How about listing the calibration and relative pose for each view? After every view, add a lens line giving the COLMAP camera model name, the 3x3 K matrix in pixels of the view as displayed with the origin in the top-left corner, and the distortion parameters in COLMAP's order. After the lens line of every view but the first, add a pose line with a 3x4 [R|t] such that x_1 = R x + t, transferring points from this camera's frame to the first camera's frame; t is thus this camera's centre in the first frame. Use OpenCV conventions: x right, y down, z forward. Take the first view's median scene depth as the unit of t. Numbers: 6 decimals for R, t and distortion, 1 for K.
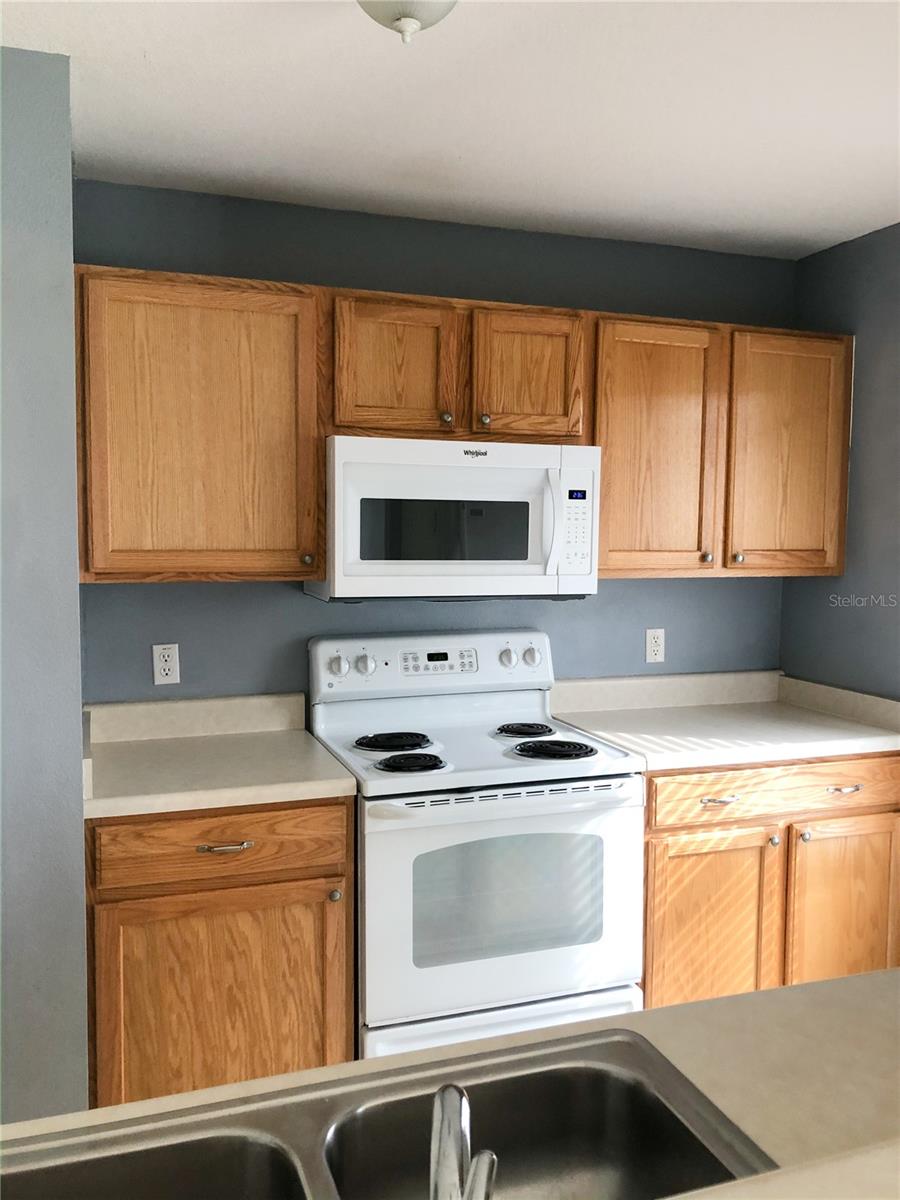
lens RADIAL K [[987.9, 0, 450.0], [0, 987.9, 600.0], [0, 0, 1]] dist [0.018952, -0.003851]
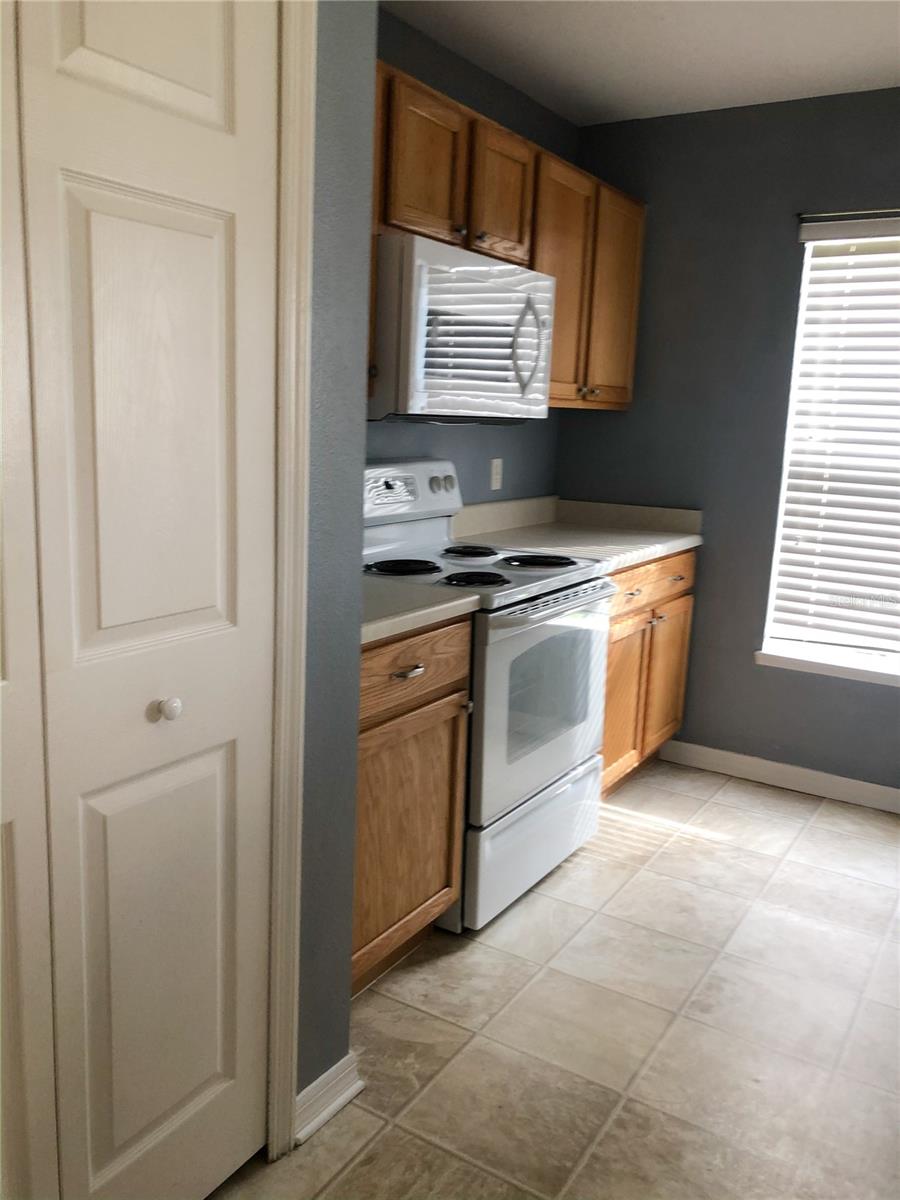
lens RADIAL K [[987.9, 0, 450.0], [0, 987.9, 600.0], [0, 0, 1]] dist [0.018952, -0.003851]
pose [[0.789668, -0.099361, 0.605436, -0.718171], [0.021959, 0.990744, 0.133954, 0.051169], [-0.613142, -0.092484, 0.784541, 0.221454]]
